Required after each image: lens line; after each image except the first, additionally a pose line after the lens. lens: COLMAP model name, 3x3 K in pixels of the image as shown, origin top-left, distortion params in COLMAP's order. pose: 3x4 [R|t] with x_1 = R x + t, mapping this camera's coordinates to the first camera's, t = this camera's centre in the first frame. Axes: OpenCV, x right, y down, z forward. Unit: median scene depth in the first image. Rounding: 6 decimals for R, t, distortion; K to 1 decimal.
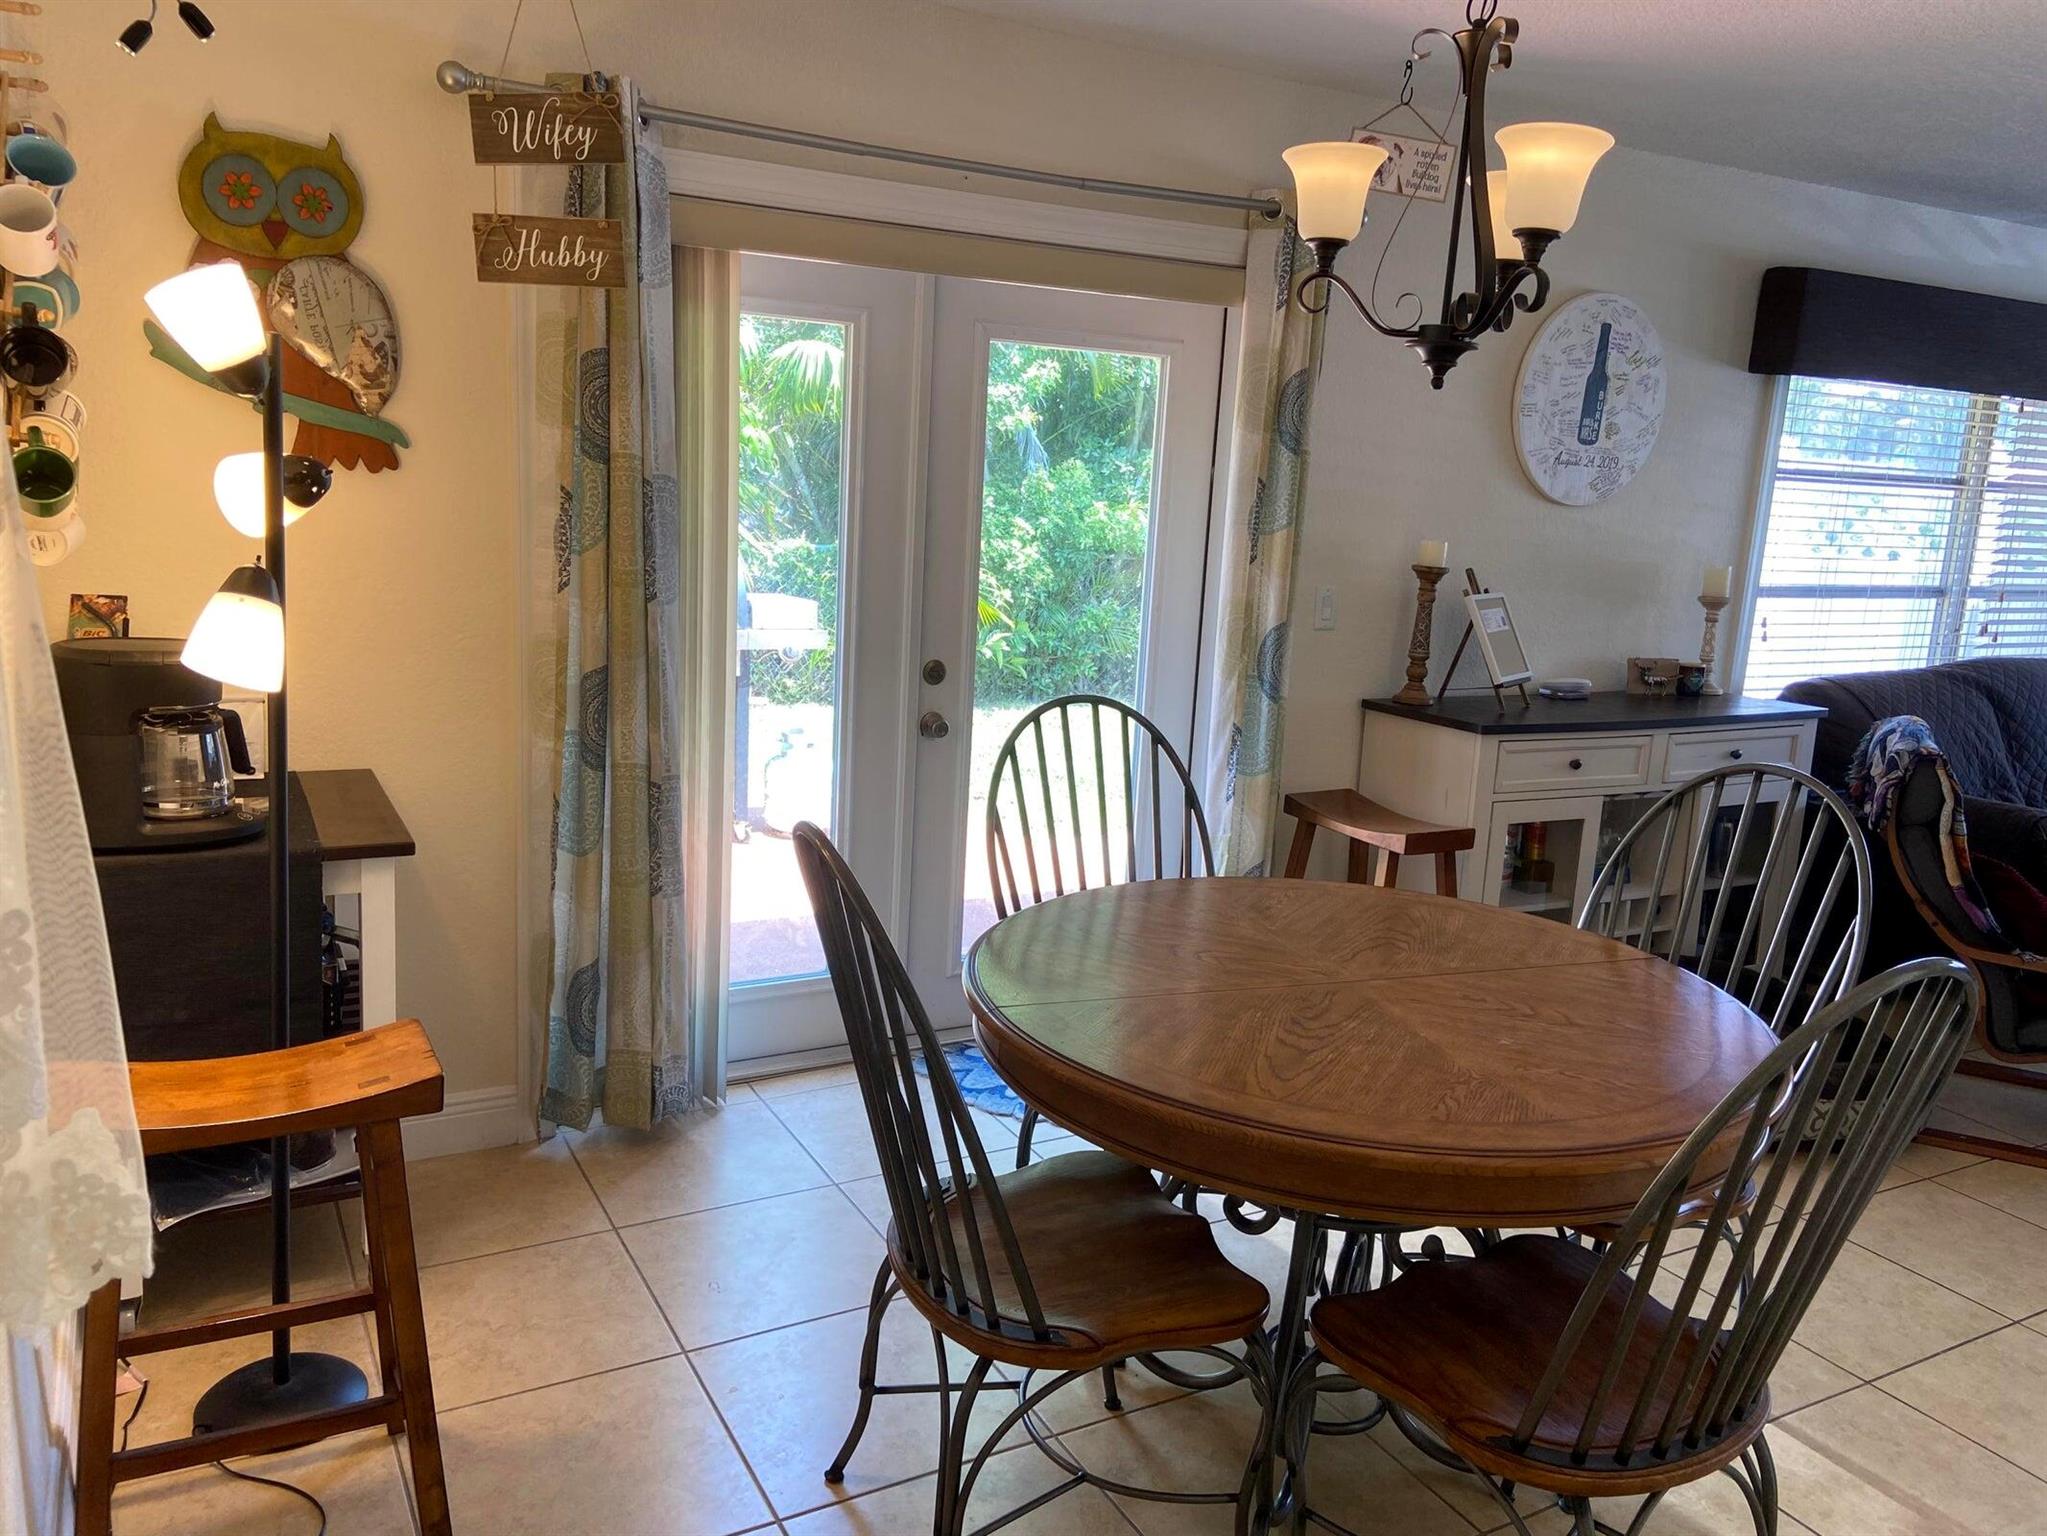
lens RADIAL K [[1558.3, 0, 1023.5], [0, 1558.3, 768.0], [0, 0, 1]] dist [0.092828, -0.103775]
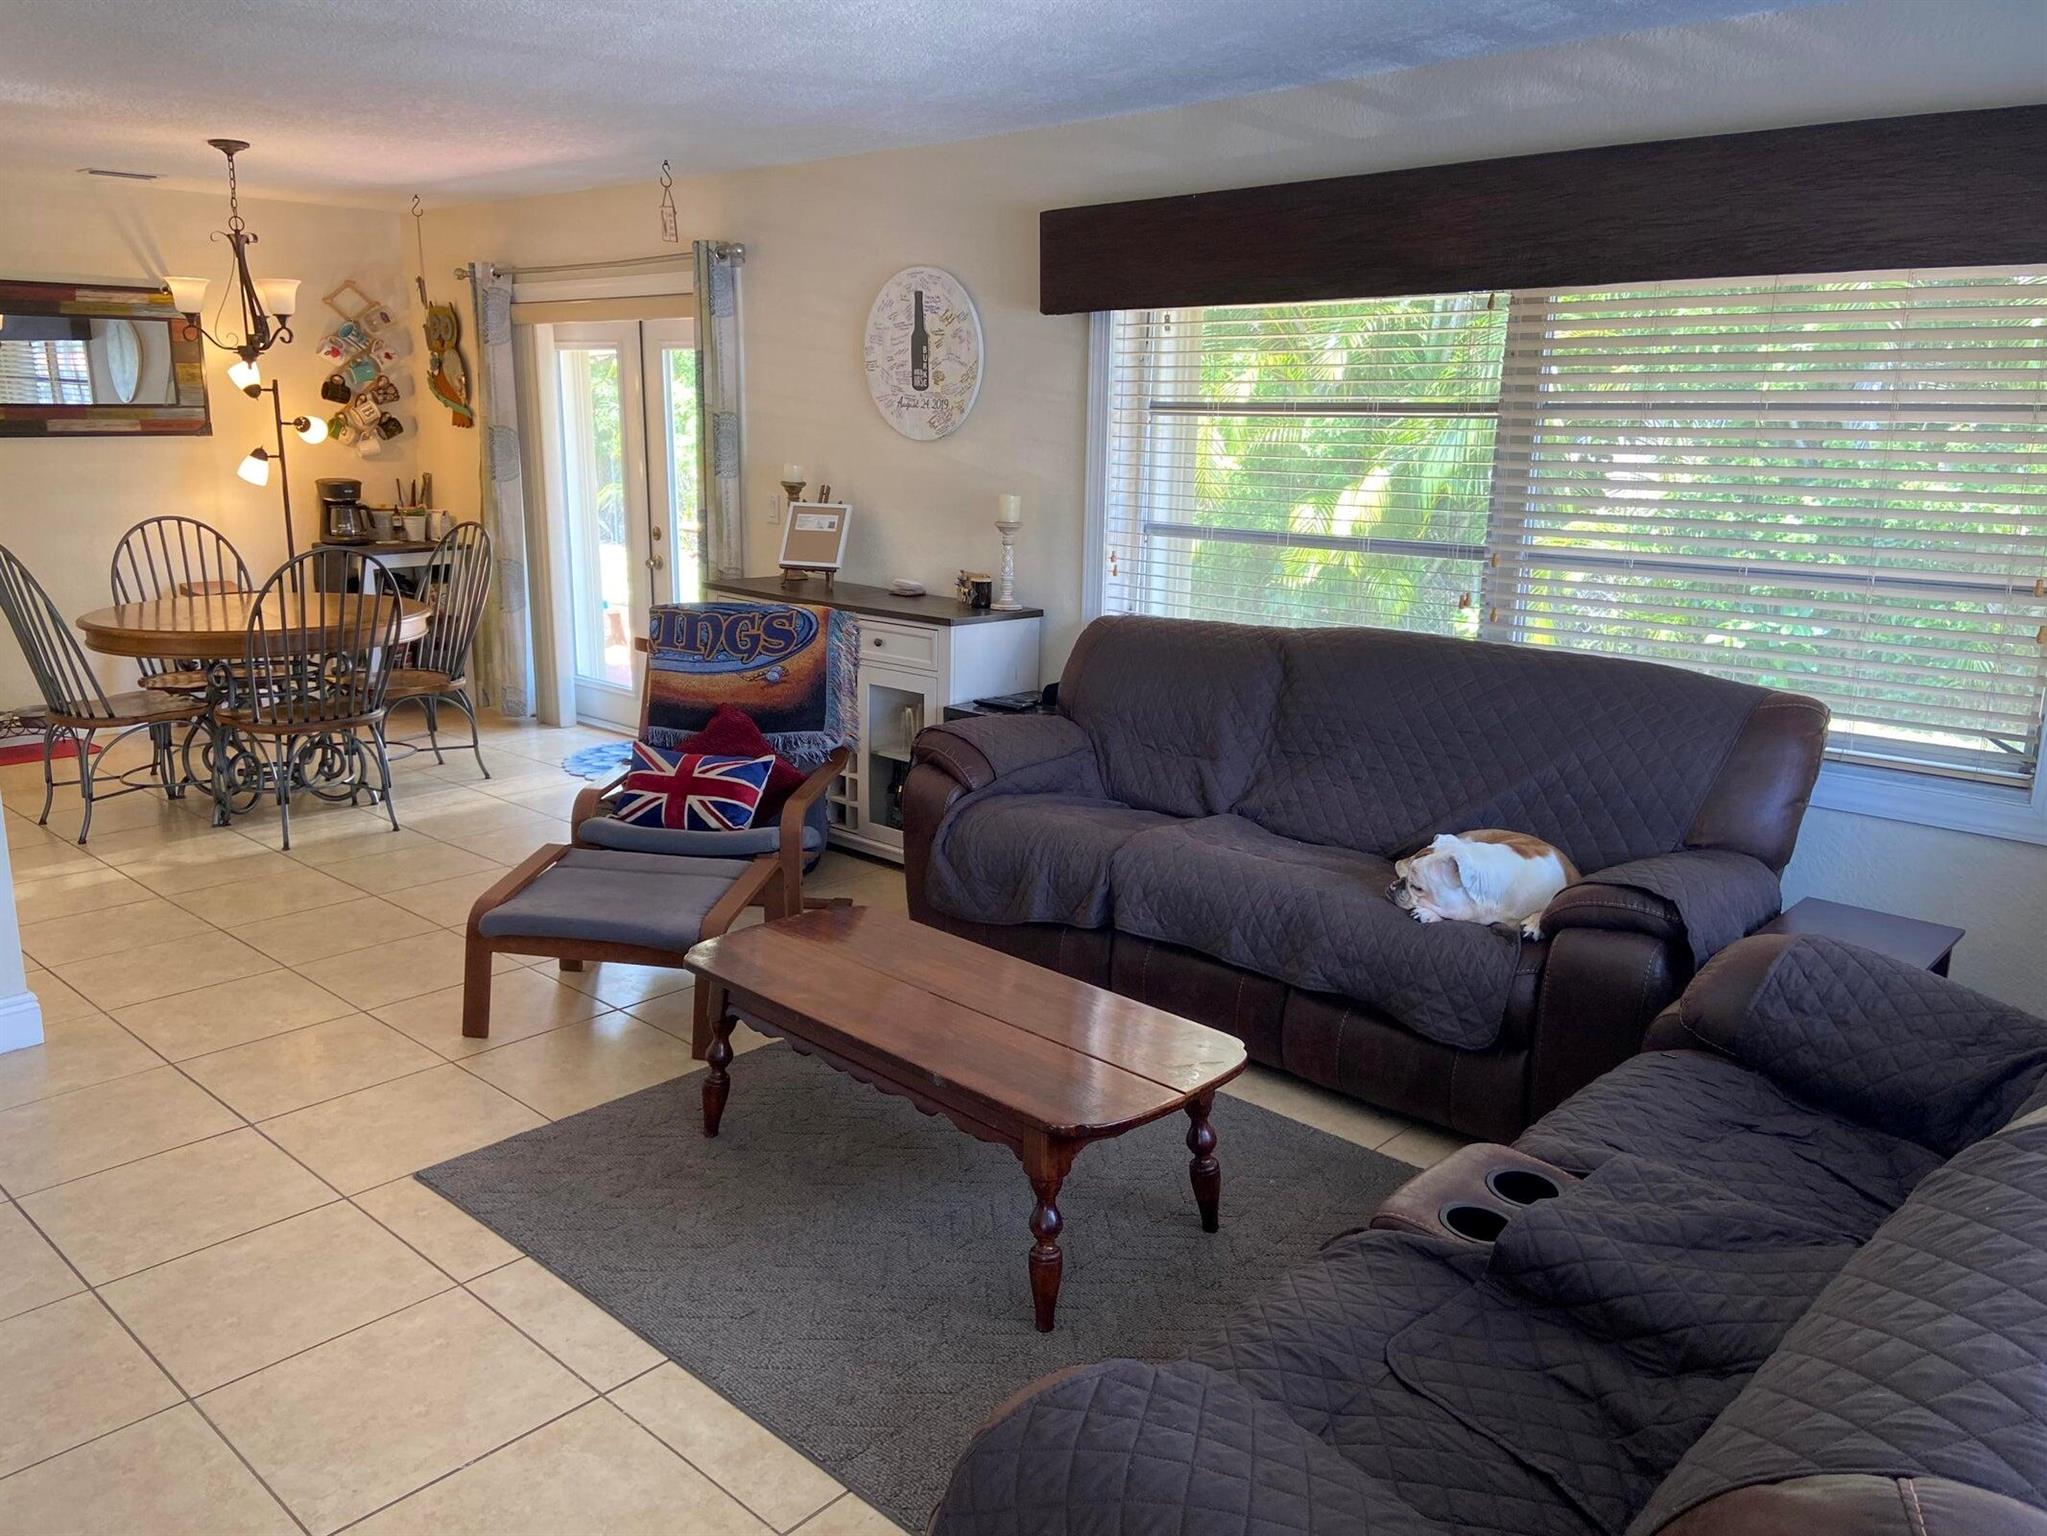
lens RADIAL K [[1558.3, 0, 1023.5], [0, 1558.3, 768.0], [0, 0, 1]] dist [0.092828, -0.103775]
pose [[0.318077, 0.177508, -0.931299, 1.575950], [-0.166254, 0.977537, 0.129538, -0.087523], [0.933374, 0.113629, 0.340444, 0.687847]]
